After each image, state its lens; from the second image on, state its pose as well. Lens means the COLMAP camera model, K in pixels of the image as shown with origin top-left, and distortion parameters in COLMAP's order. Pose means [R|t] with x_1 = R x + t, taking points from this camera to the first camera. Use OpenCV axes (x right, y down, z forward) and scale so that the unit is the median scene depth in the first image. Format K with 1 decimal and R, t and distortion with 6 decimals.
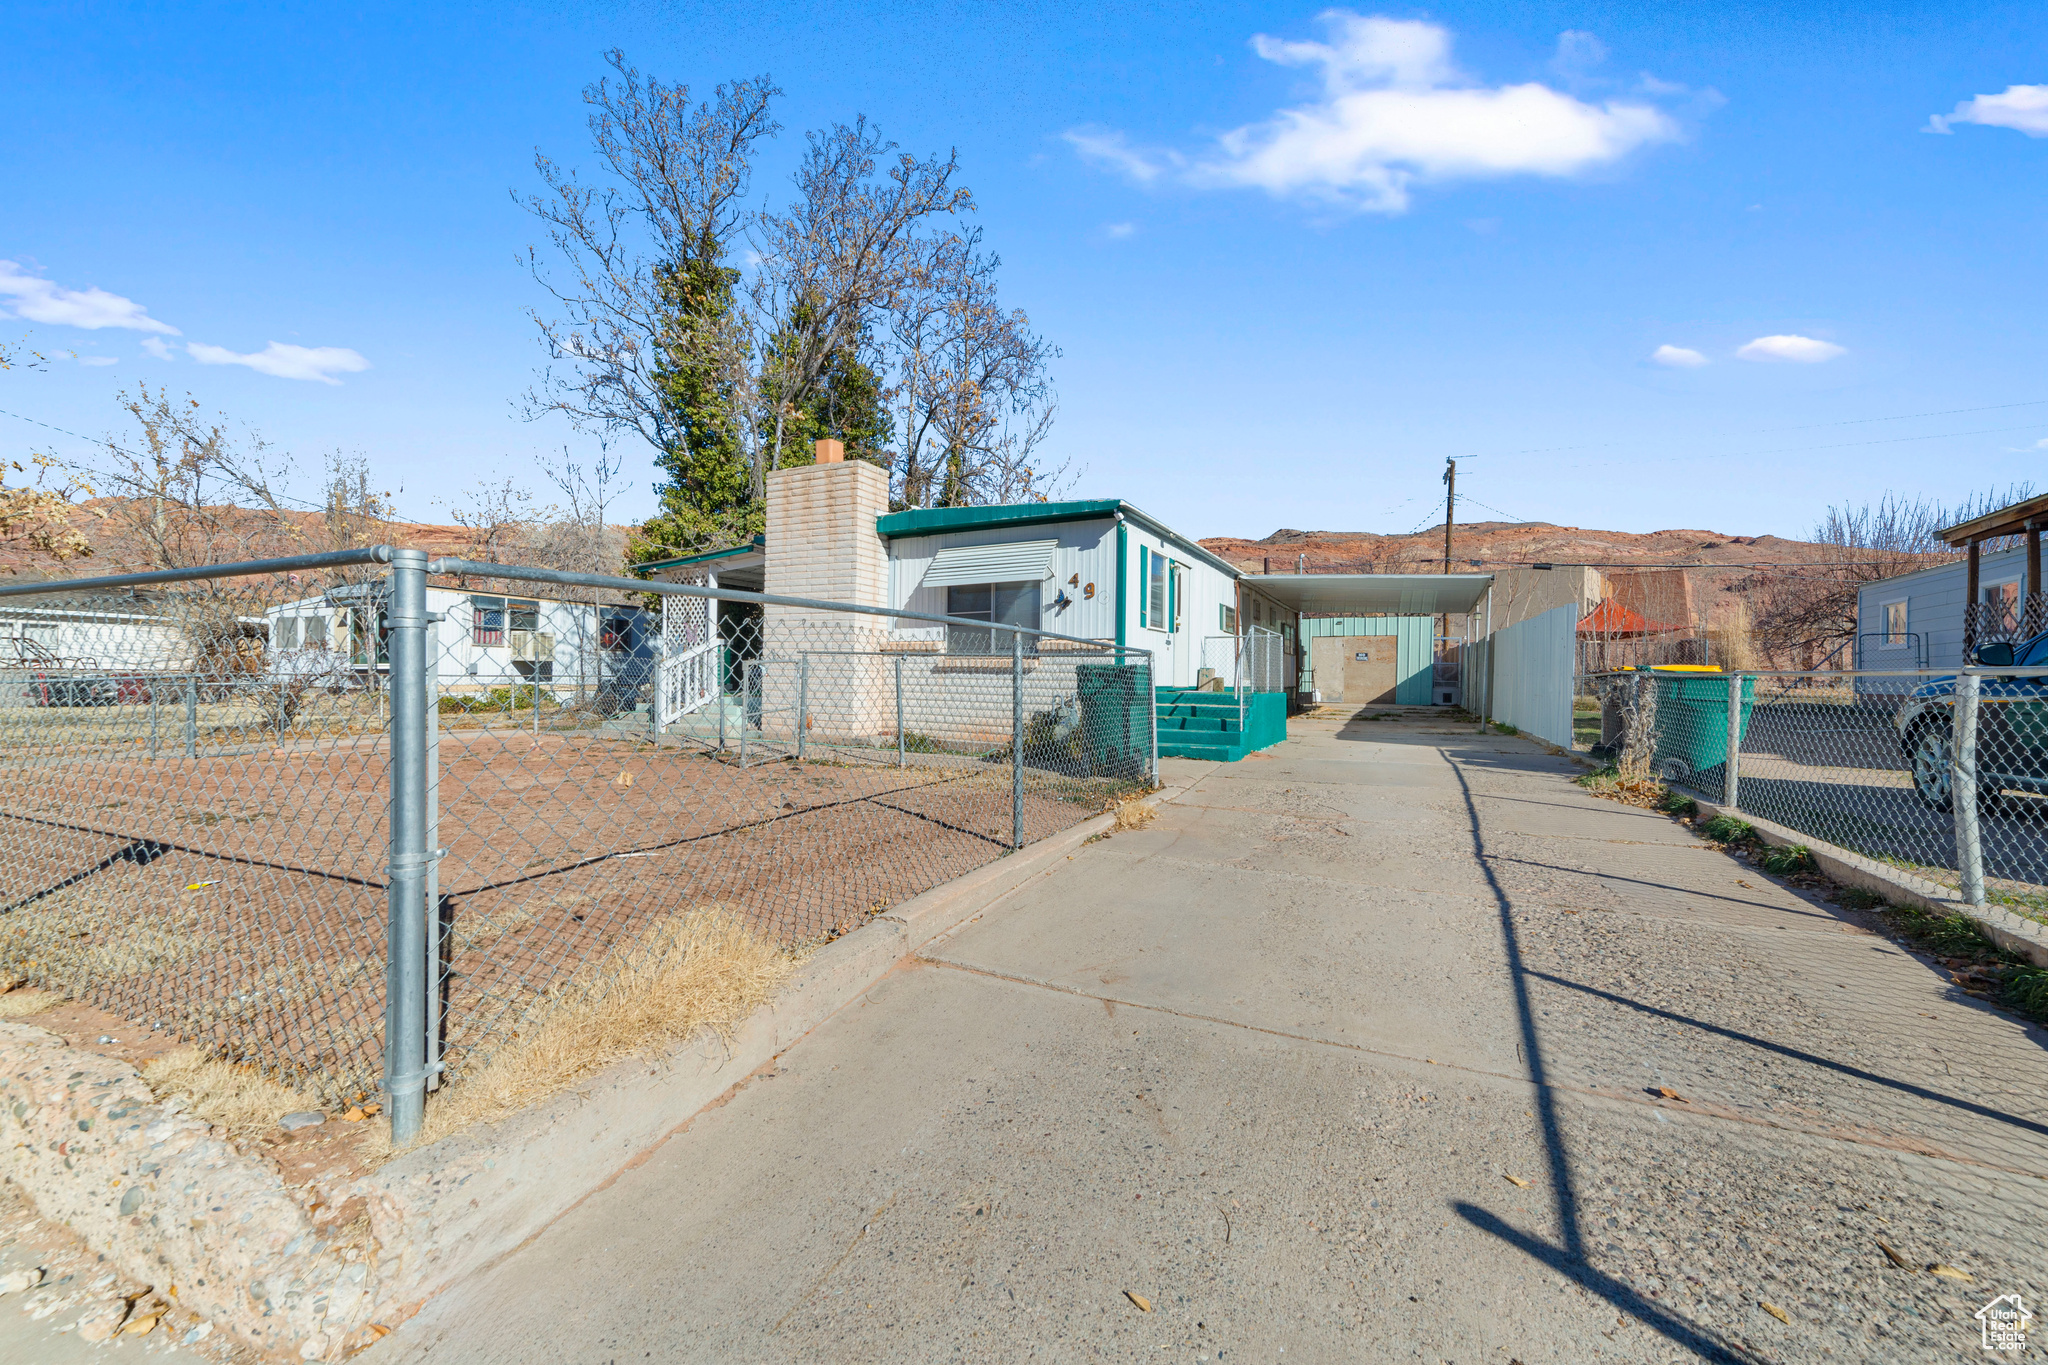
lens RADIAL K [[787.5, 0, 1025.3], [0, 787.5, 686.7], [0, 0, 1]] dist [-0.008820, 0.000340]
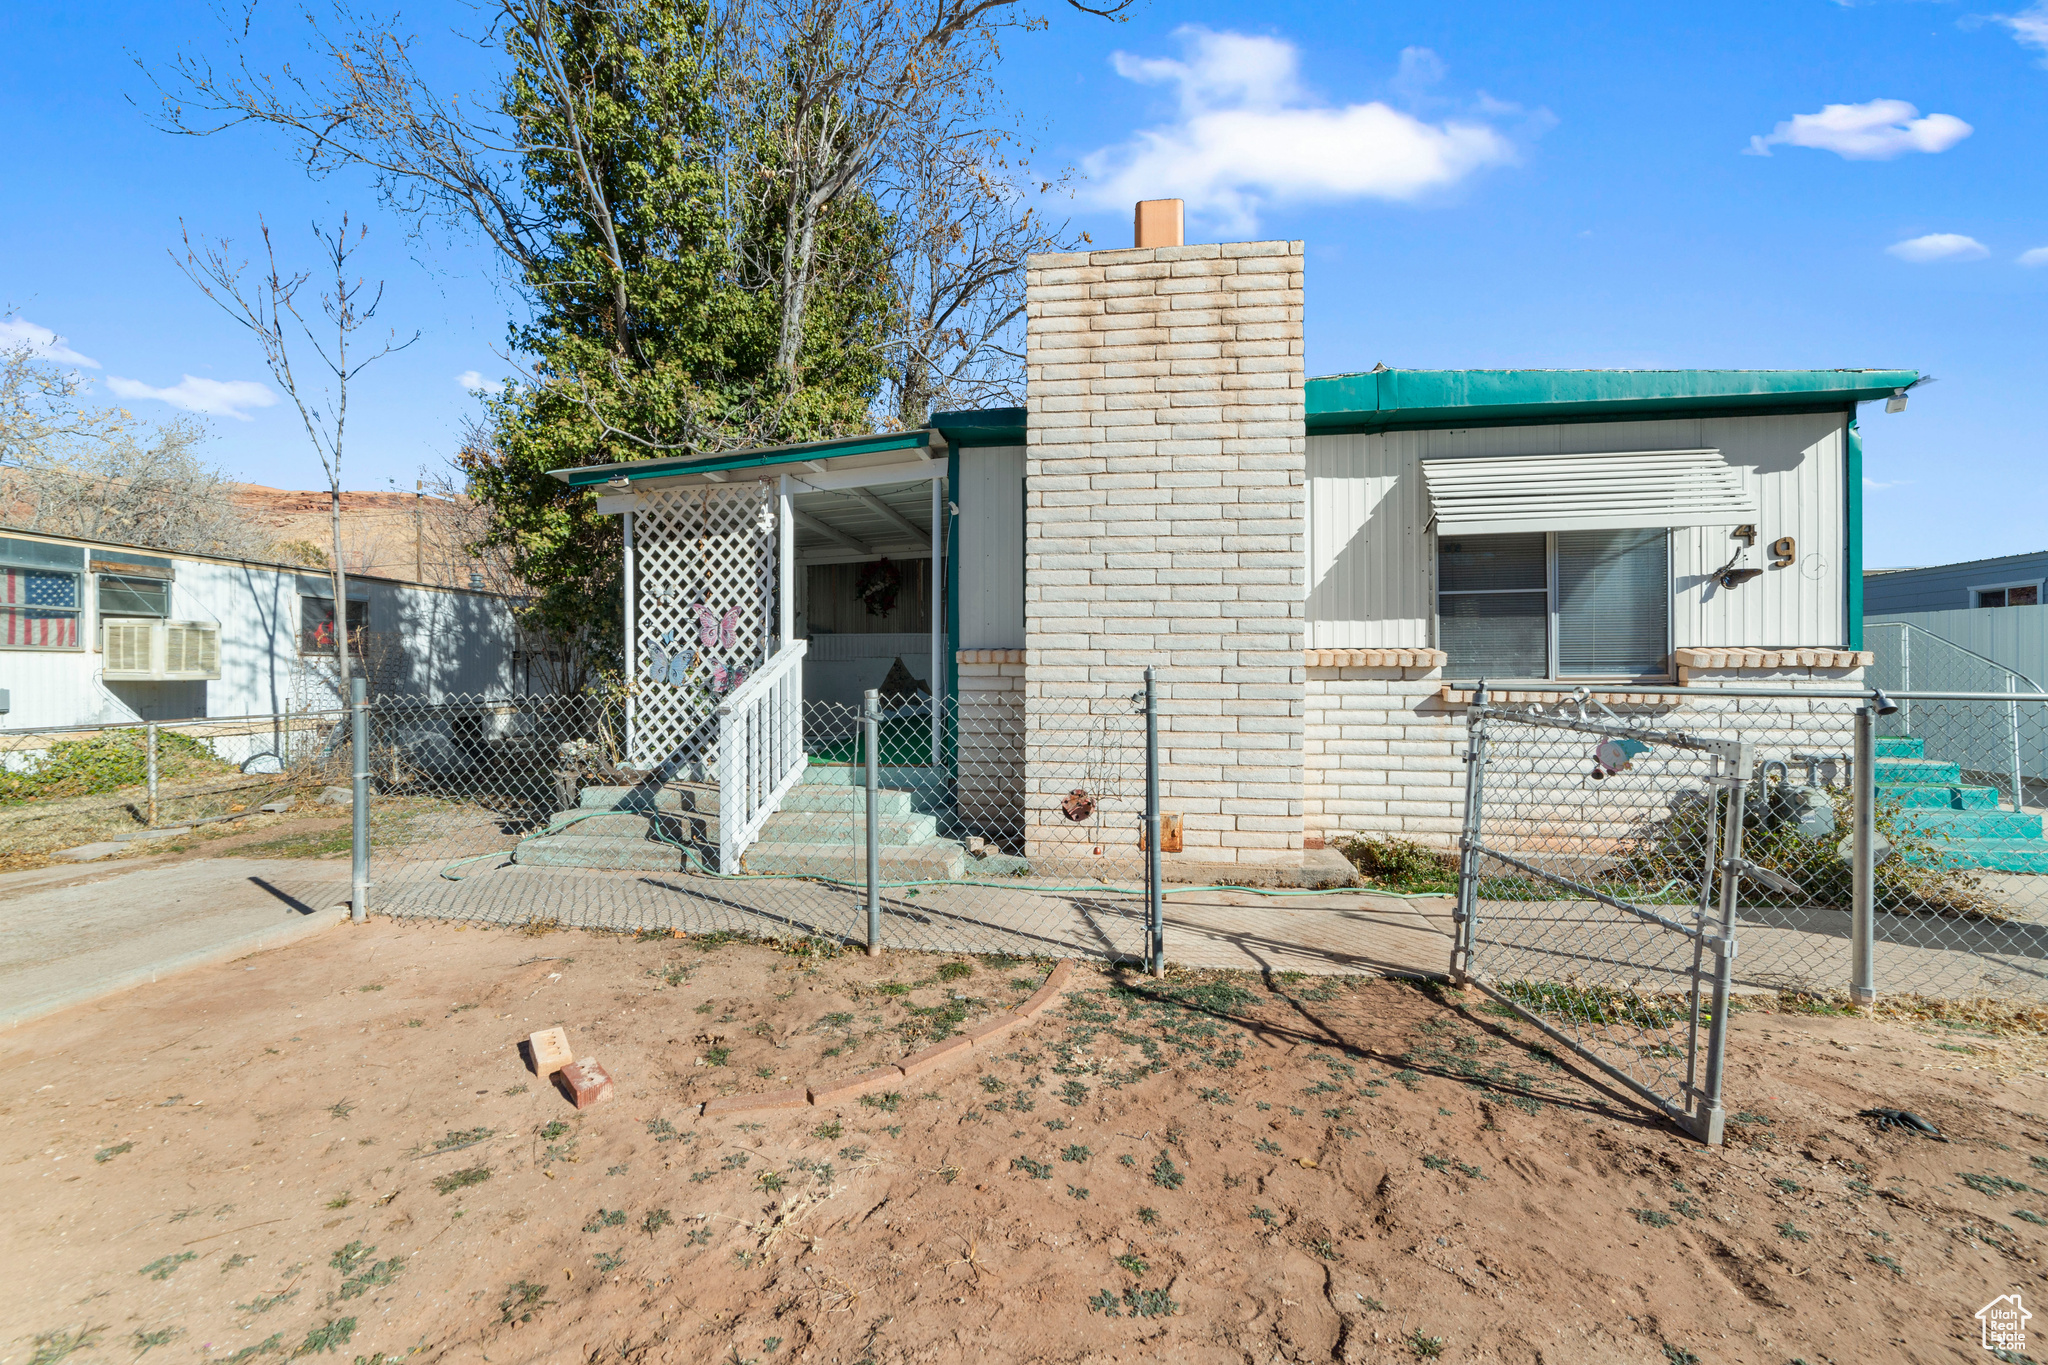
lens RADIAL K [[787.5, 0, 1010.4], [0, 787.5, 689.6], [0, 0, 1]] dist [-0.008820, 0.000340]
pose [[0.940856, -0.019798, 0.338228, -0.514015], [0.016119, 0.999776, 0.013685, -0.042956], [-0.338424, -0.007424, 0.940965, 0.625893]]
